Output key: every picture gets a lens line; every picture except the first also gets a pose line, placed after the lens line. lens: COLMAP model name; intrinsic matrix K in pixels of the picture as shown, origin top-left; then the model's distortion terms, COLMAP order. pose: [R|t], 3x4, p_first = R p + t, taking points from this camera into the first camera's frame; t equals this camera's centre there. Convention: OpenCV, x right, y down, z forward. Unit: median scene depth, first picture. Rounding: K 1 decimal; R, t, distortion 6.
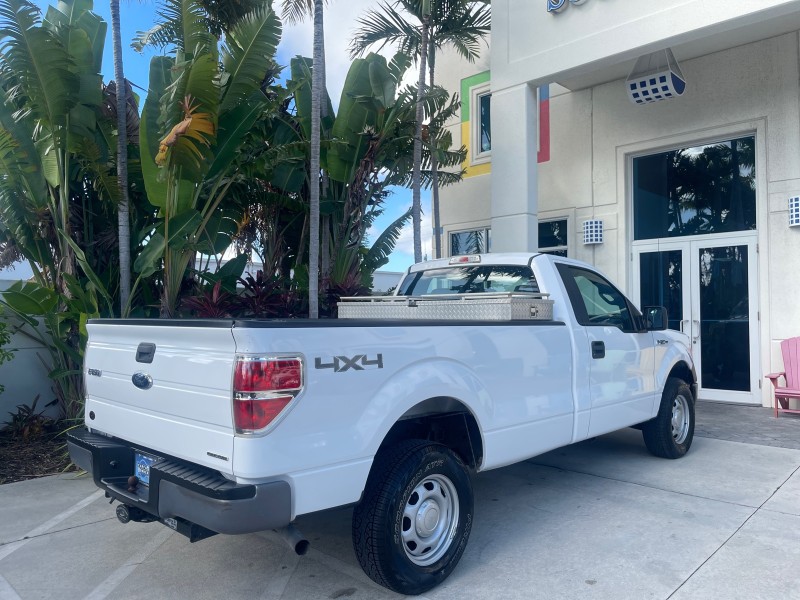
lens RADIAL K [[605.9, 0, 400.8], [0, 605.9, 302.3], [0, 0, 1]] dist [0.066489, -0.094085]
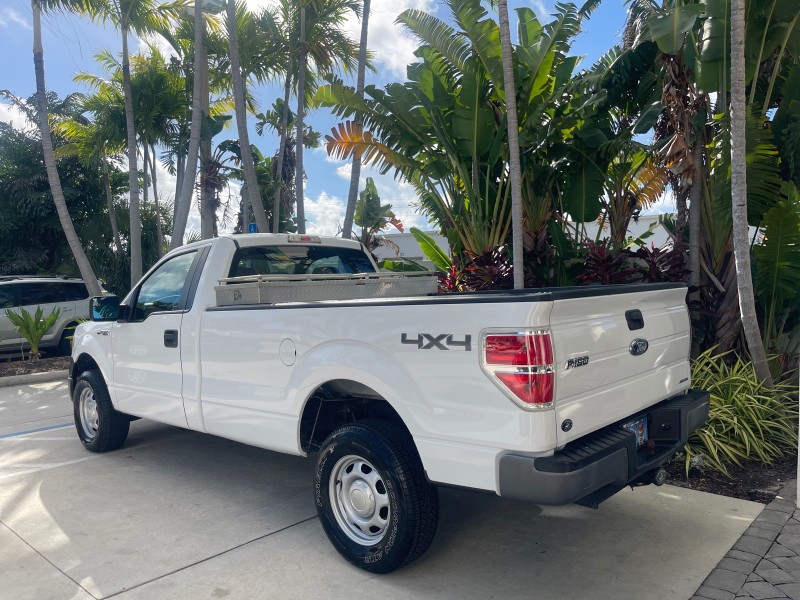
lens RADIAL K [[605.9, 0, 404.1], [0, 605.9, 302.6], [0, 0, 1]] dist [0.066489, -0.094085]
pose [[0.028636, 0.050372, -0.998320, 0.702278], [0.025847, 0.998358, 0.051115, -0.008558], [0.999256, -0.027267, 0.027287, 0.746398]]
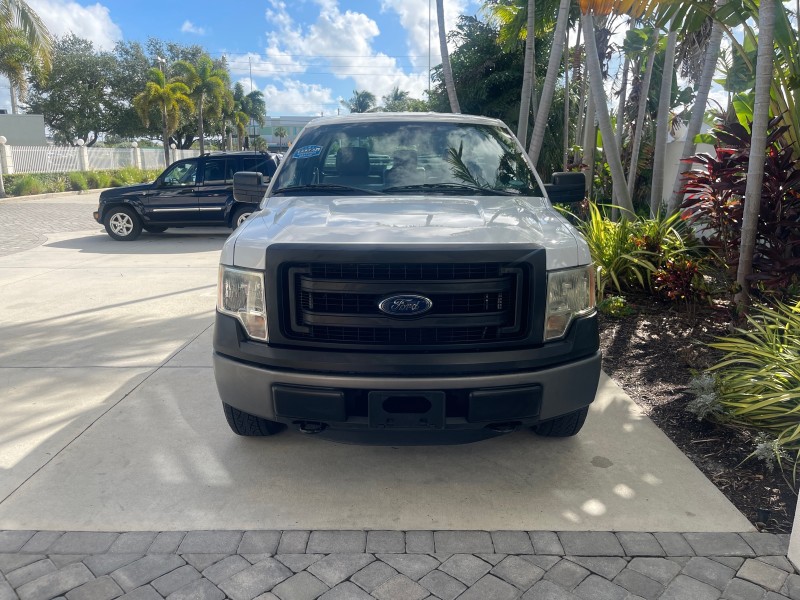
lens RADIAL K [[605.9, 0, 399.4], [0, 605.9, 307.3], [0, 0, 1]] dist [0.066489, -0.094085]
pose [[-0.724592, 0.170753, -0.667690, 0.548793], [0.014391, 0.972358, 0.233051, -0.002937], [0.689028, 0.159258, -0.707020, 1.135839]]
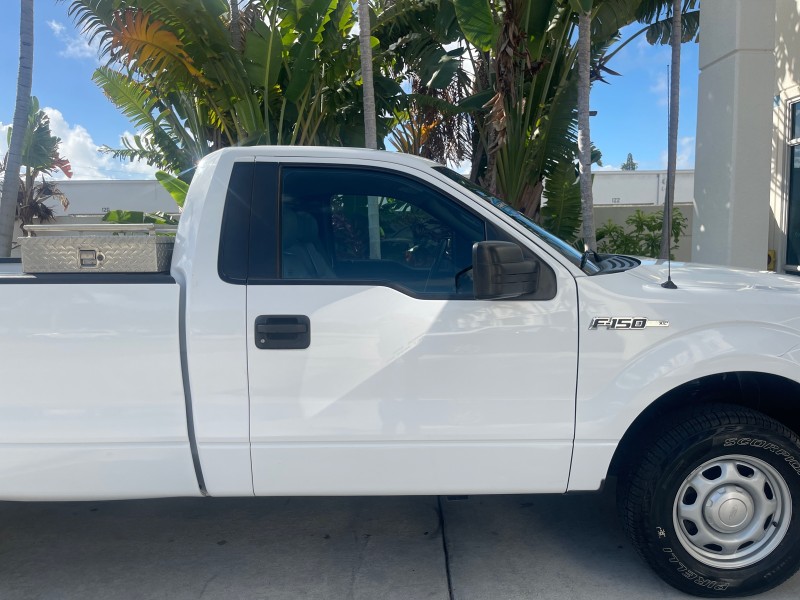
lens RADIAL K [[605.9, 0, 401.2], [0, 605.9, 300.2], [0, 0, 1]] dist [0.066489, -0.094085]
pose [[0.687793, 0.070077, -0.722516, 0.440517], [0.028551, 0.991948, 0.123387, -0.004374], [0.725345, -0.105493, 0.680254, 0.430894]]
